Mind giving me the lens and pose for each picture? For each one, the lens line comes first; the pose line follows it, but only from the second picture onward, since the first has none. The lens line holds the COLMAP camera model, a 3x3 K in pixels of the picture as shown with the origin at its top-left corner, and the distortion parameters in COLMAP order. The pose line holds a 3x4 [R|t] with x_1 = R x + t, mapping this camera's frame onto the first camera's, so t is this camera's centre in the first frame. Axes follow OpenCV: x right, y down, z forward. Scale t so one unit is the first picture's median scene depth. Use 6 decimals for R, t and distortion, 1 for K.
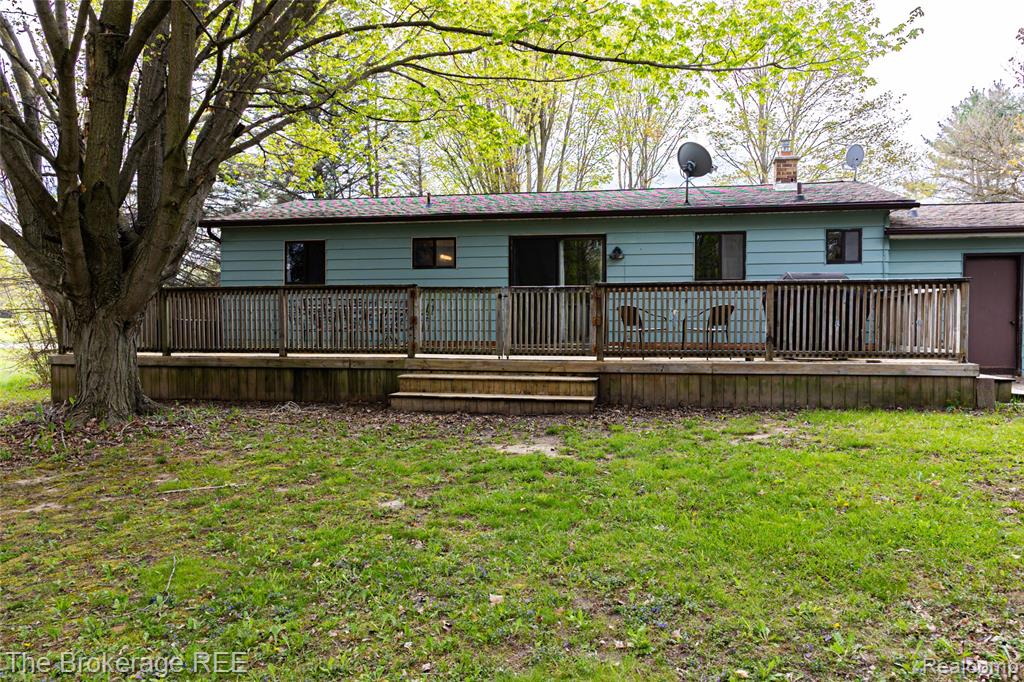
lens RADIAL K [[817.7, 0, 512.1], [0, 817.7, 340.7], [0, 0, 1]] dist [-0.015978, -0.002295]
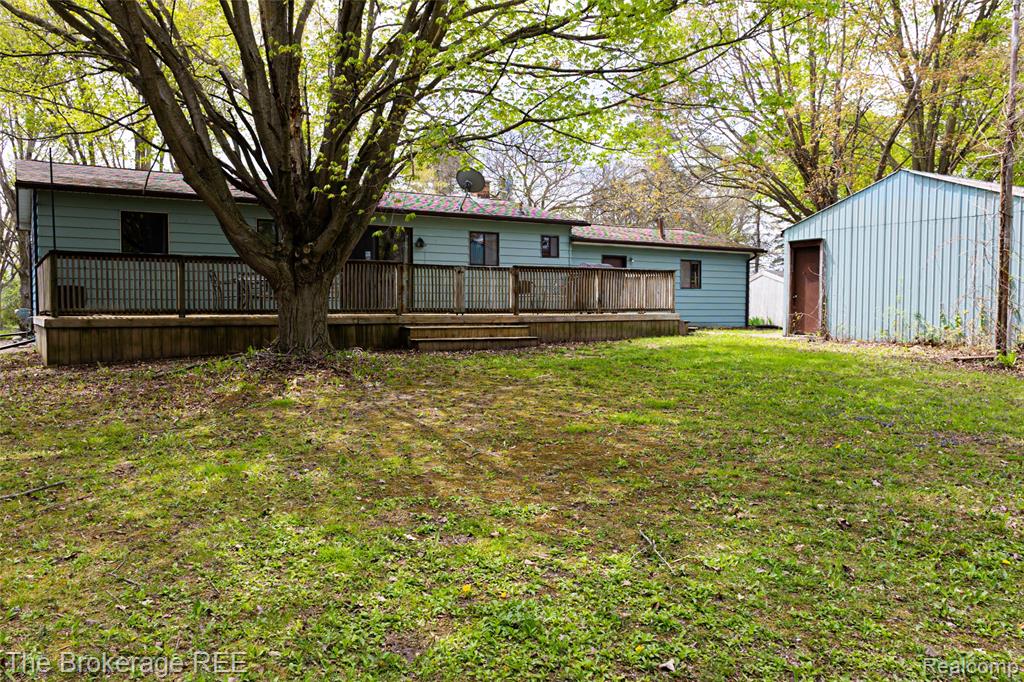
lens RADIAL K [[817.7, 0, 511.7], [0, 817.7, 341.3], [0, 0, 1]] dist [-0.015978, -0.002295]
pose [[0.698204, -0.031659, 0.715198, -0.822808], [0.011375, 0.999386, 0.033134, 0.017488], [-0.715808, -0.014999, 0.698136, -0.085929]]
